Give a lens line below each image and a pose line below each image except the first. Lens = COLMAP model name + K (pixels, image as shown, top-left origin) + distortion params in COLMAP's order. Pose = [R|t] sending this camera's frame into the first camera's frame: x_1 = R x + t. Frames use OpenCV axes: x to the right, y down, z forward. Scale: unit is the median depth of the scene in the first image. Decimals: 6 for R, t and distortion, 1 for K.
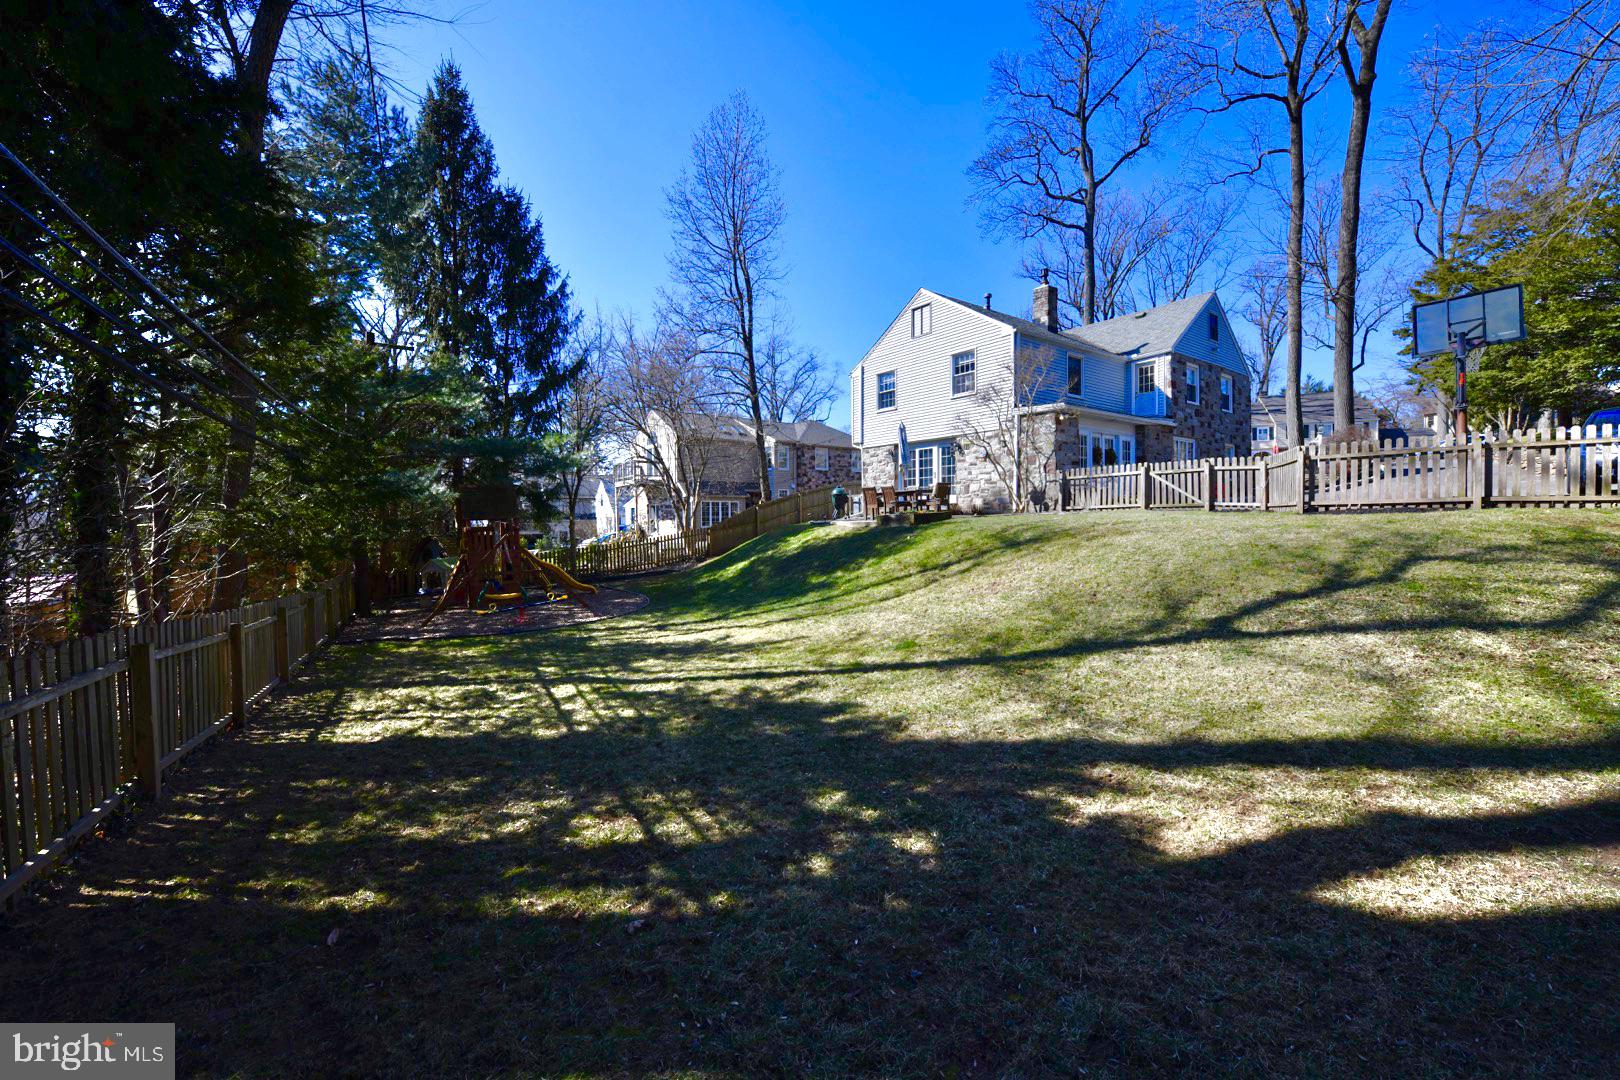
lens RADIAL K [[635.3, 0, 810.9], [0, 635.3, 537.7], [0, 0, 1]] dist [0.000505, 0.000027]
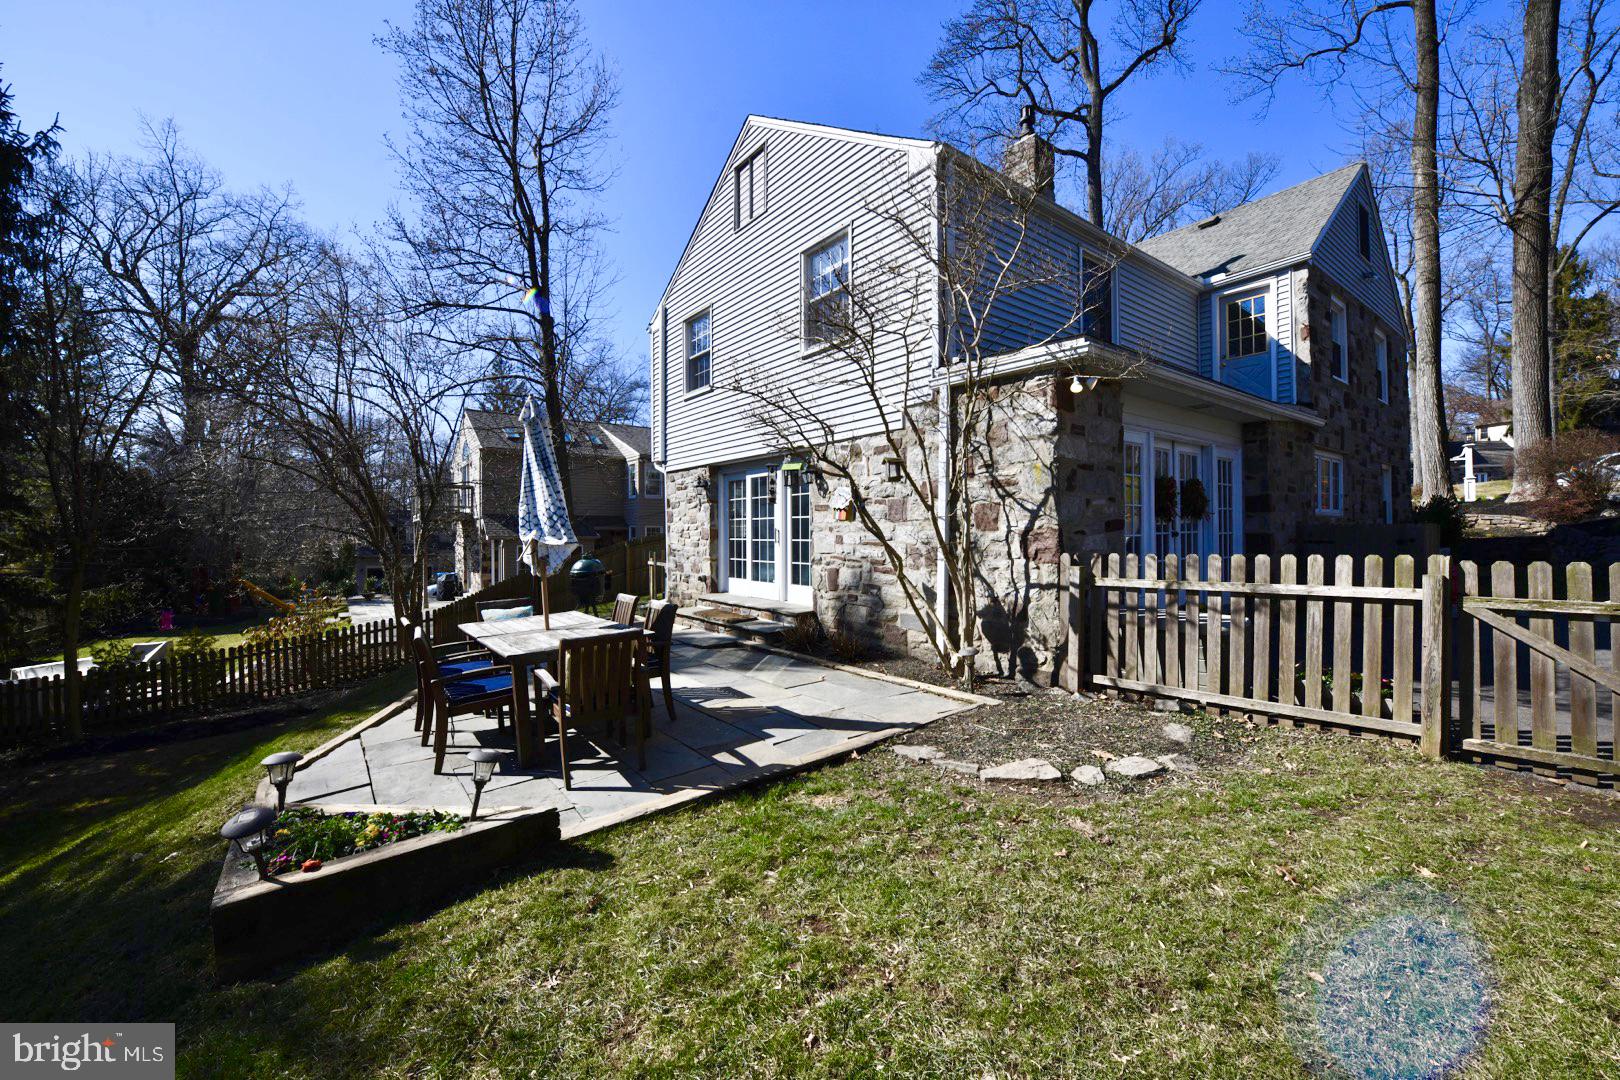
lens RADIAL K [[635.3, 0, 809.8], [0, 635.3, 536.6], [0, 0, 1]] dist [0.000505, 0.000027]
pose [[0.999943, 0.001398, 0.010618, 0.210504], [-0.001161, 0.999750, -0.022320, -0.087776], [-0.010646, 0.022306, 0.999694, 0.557926]]
